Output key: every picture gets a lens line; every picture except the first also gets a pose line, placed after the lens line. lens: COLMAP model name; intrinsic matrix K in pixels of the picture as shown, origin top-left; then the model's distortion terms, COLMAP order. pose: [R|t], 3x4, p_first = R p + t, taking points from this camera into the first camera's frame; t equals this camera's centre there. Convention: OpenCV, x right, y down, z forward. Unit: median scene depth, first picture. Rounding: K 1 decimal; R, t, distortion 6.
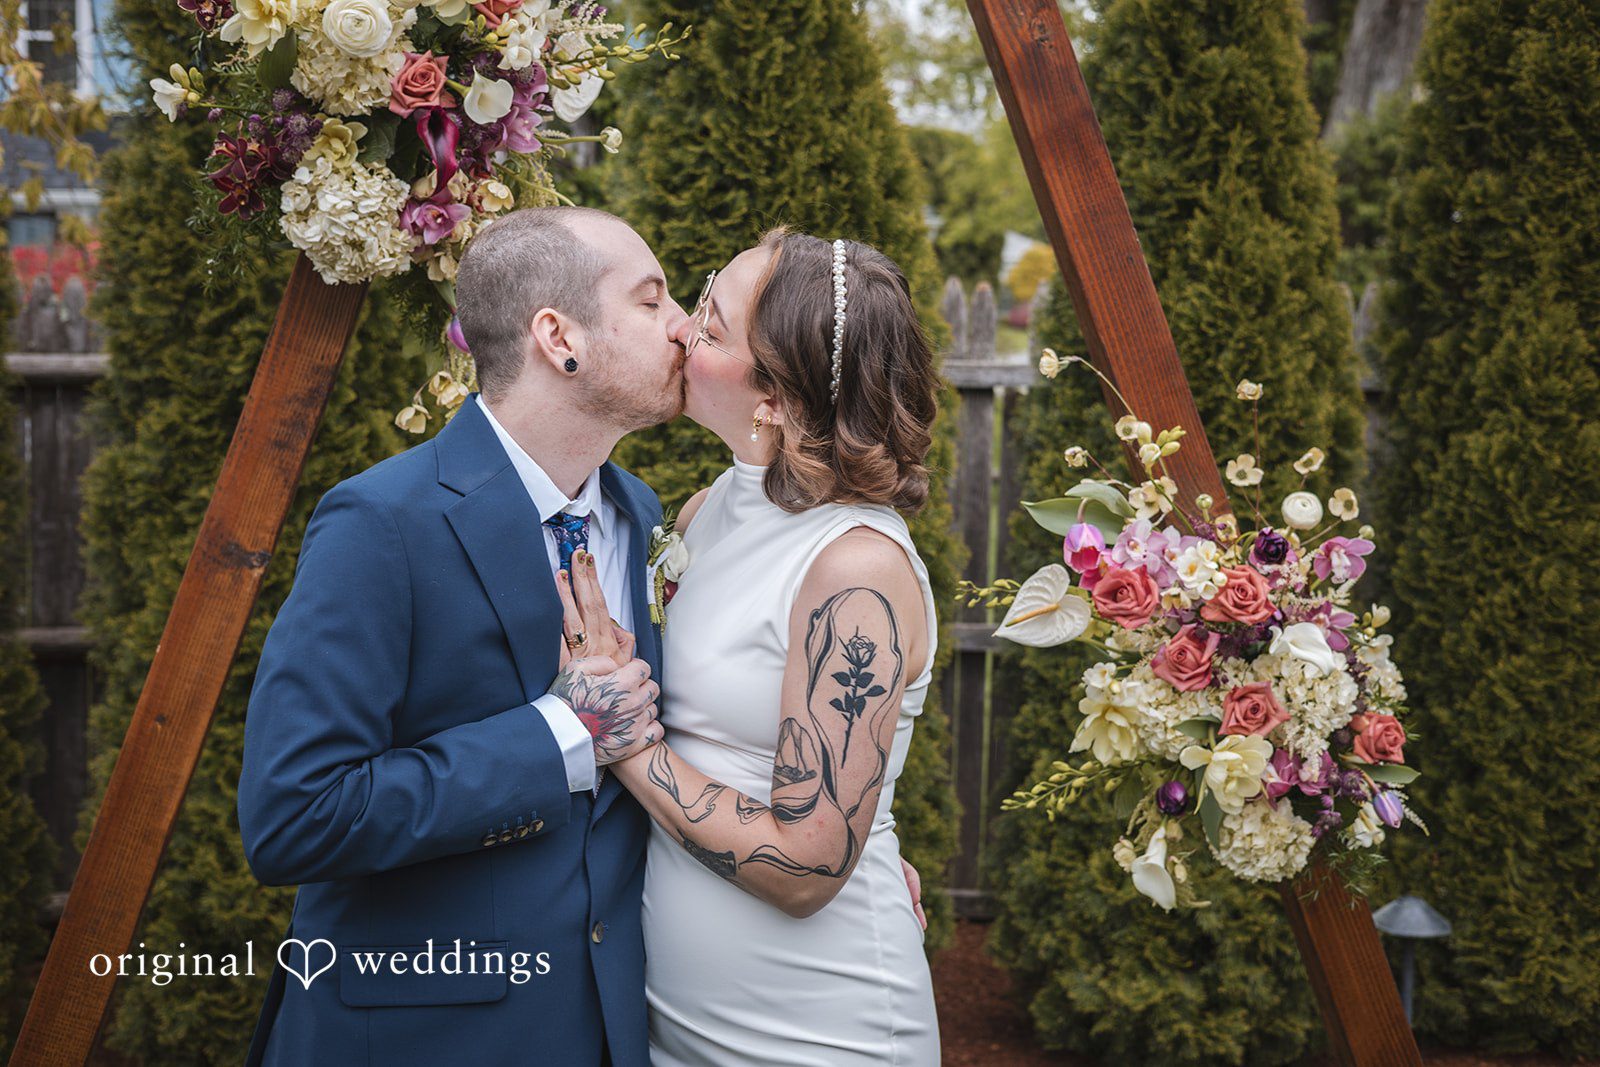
lens RADIAL K [[2148.6, 0, 767.1], [0, 2148.6, 506.6], [0, 0, 1]] dist [0.017958, 0.036710]
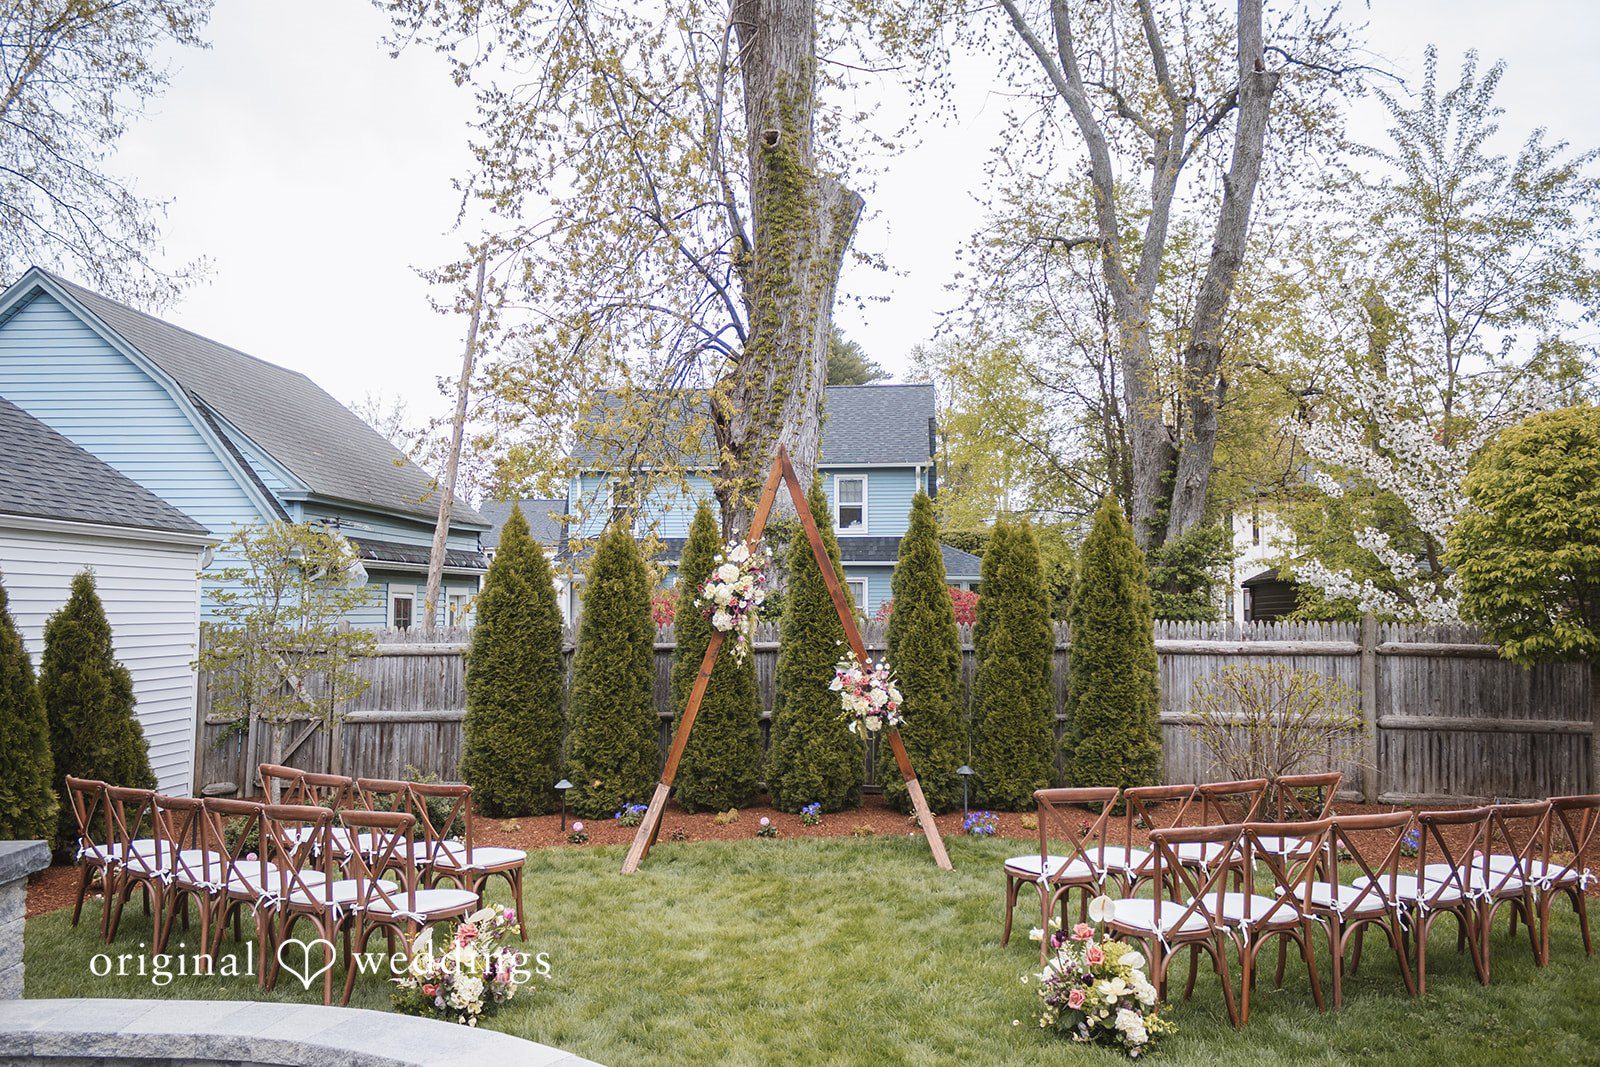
lens RADIAL K [[1281.6, 0, 790.1], [0, 1281.6, 538.6], [0, 0, 1]] dist [0.083426, -0.074580]
pose [[0.985851, -0.020056, -0.166420, 0.404345], [-0.005180, 0.988697, -0.149840, 0.122896], [0.167544, 0.148582, 0.974604, -1.714820]]
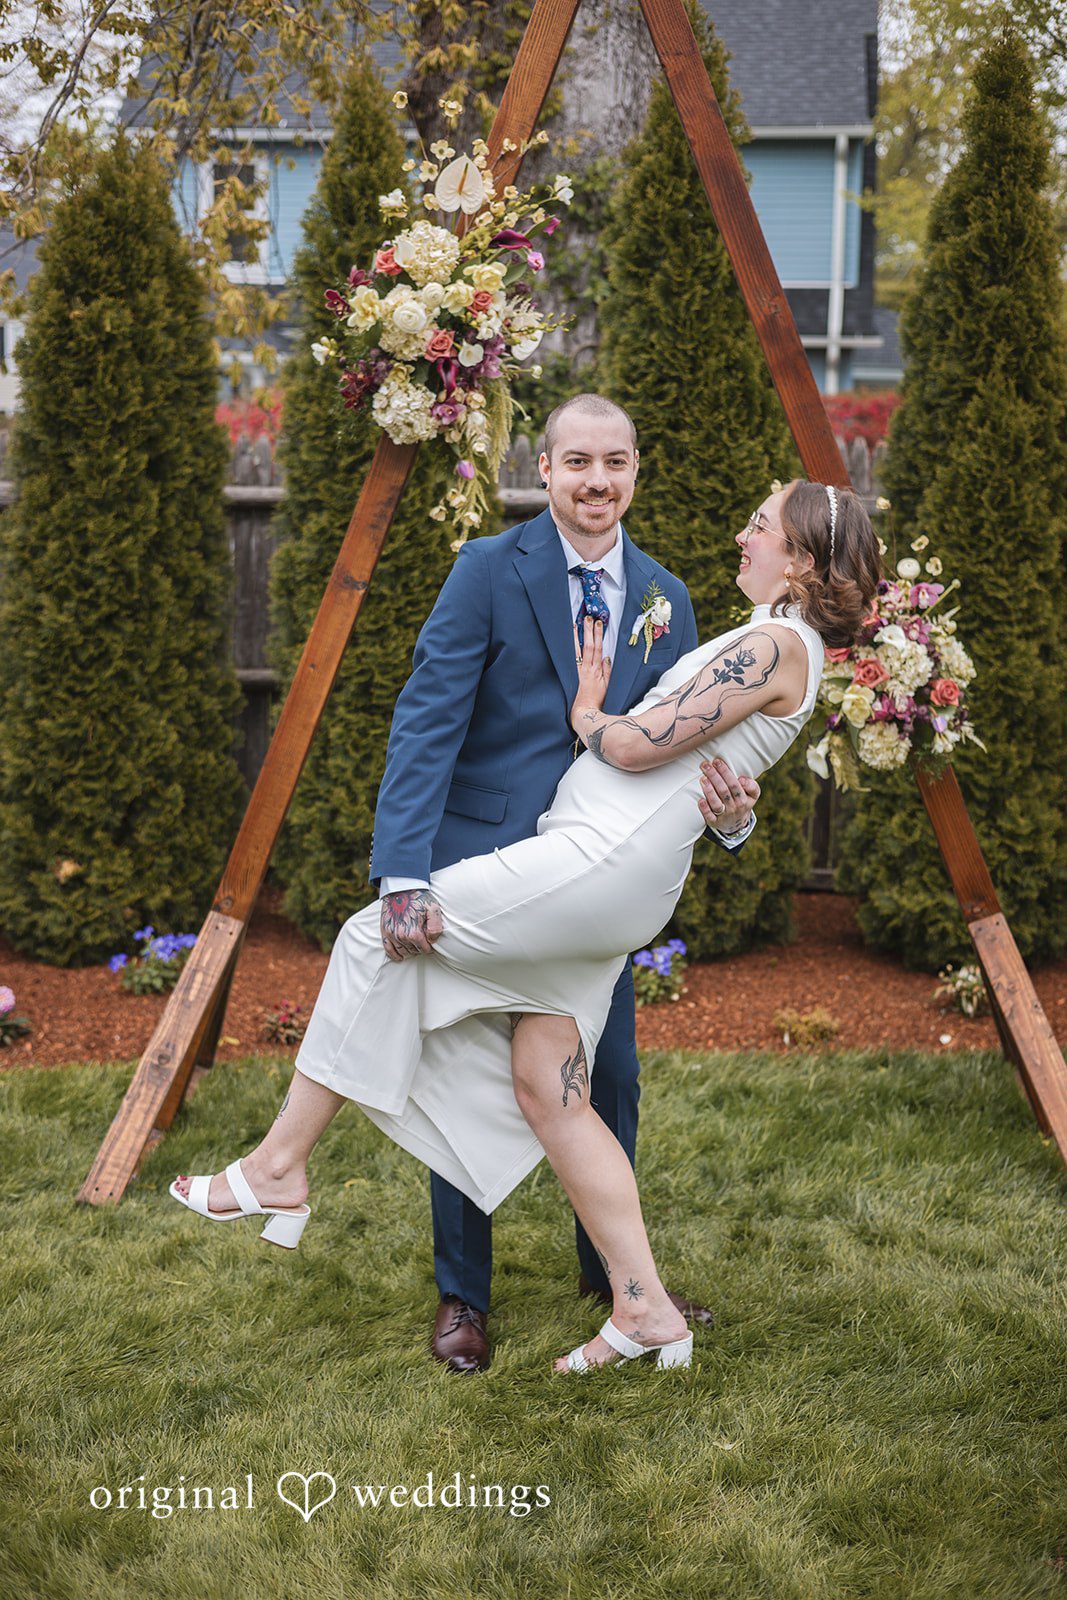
lens RADIAL K [[2167.4, 0, 544.4], [0, 2167.4, 766.8], [0, 0, 1]] dist [0.013655, 0.083073]
pose [[0.984884, 0.030130, -0.170577, 0.176545], [-0.021703, 0.998460, 0.051054, 0.055954], [0.171853, -0.046580, 0.984021, -0.604458]]
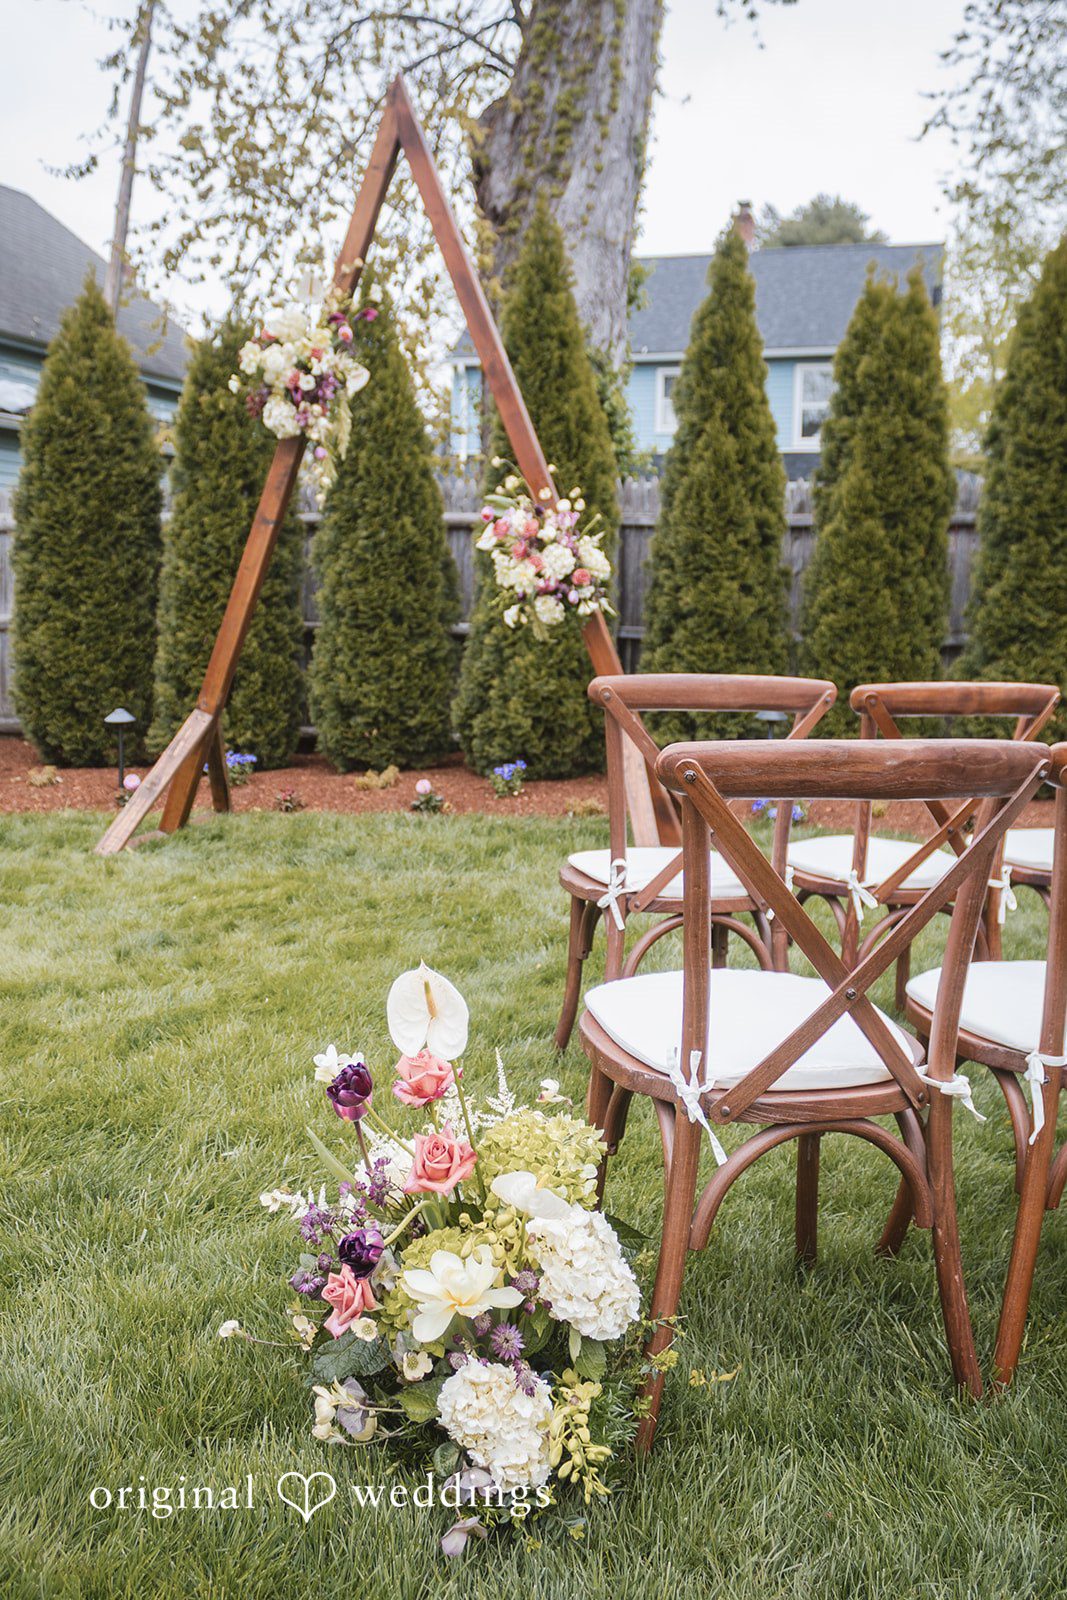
lens RADIAL K [[1433.2, 0, 583.1], [0, 1433.2, 761.0], [0, 0, 1]] dist [0.020186, 0.003289]
pose [[0.944345, 0.043624, -0.326052, 0.657262], [-0.036693, 0.998951, 0.027380, 0.213601], [0.326904, -0.013892, 0.944955, -0.667955]]
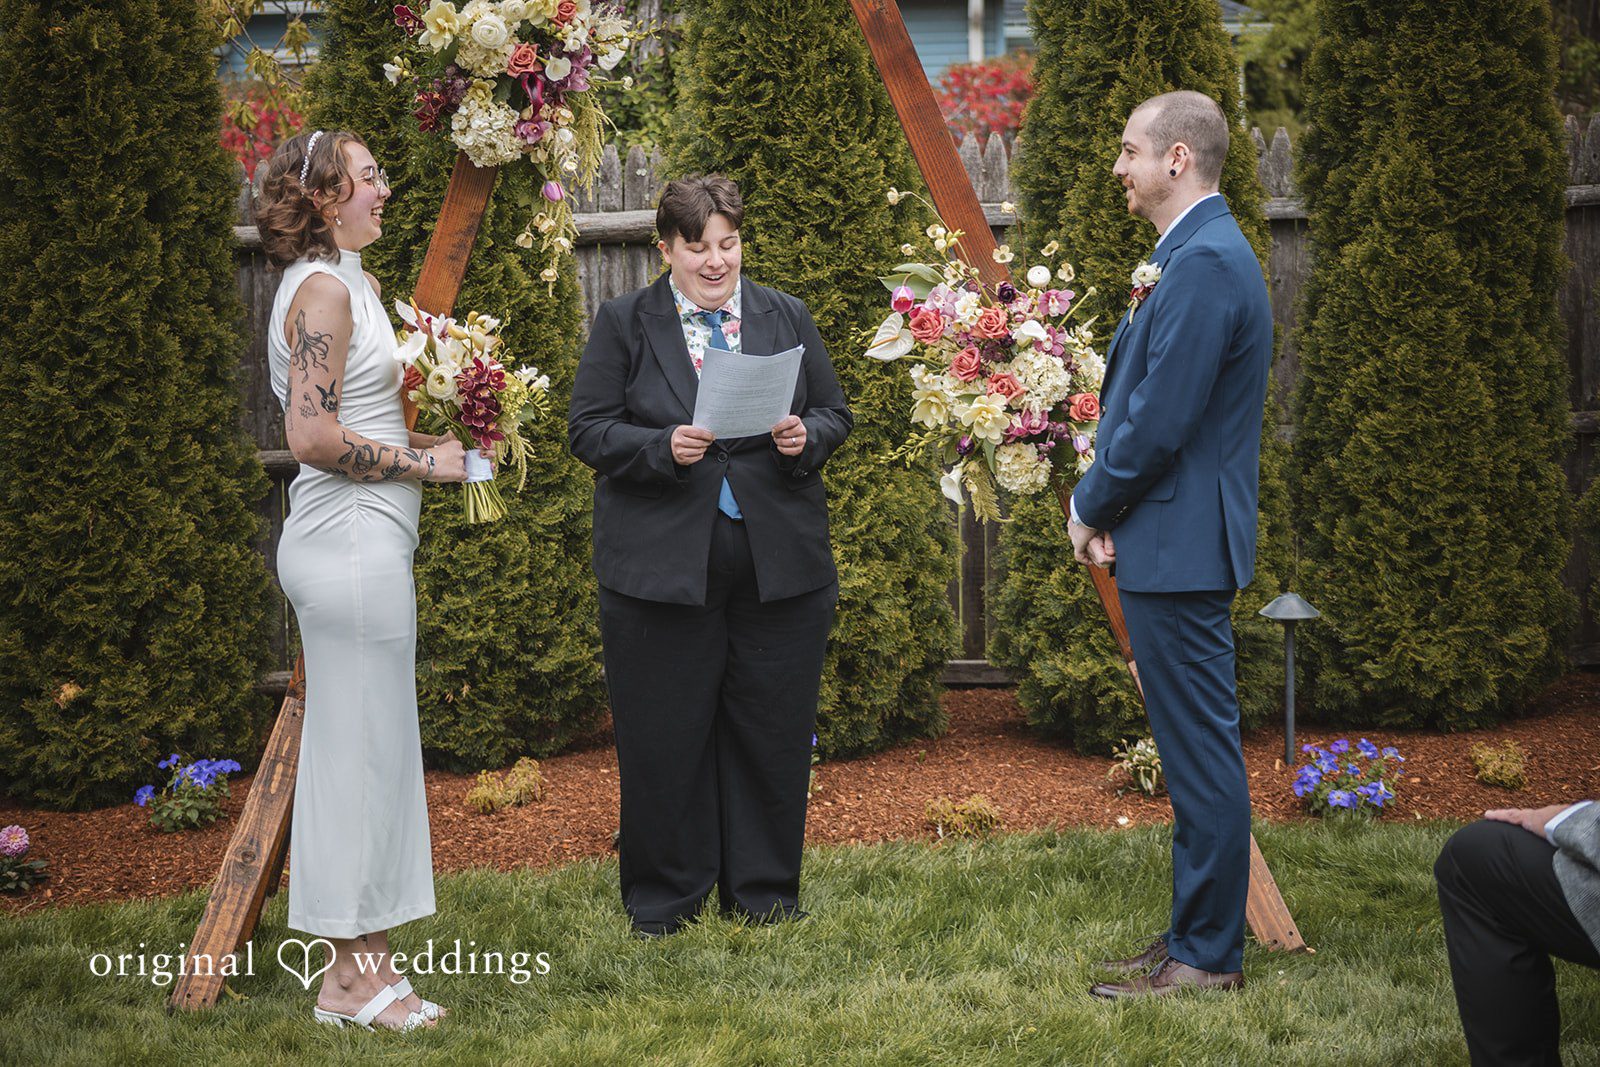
lens RADIAL K [[3503.9, 0, 817.0], [0, 3503.9, 445.9], [0, 0, 1]] dist [-0.035585, 0.266654]
pose [[0.994742, -0.028649, -0.098325, 0.230771], [0.027812, 0.999564, -0.009880, 0.107011], [0.098565, 0.007093, 0.995105, -1.207944]]
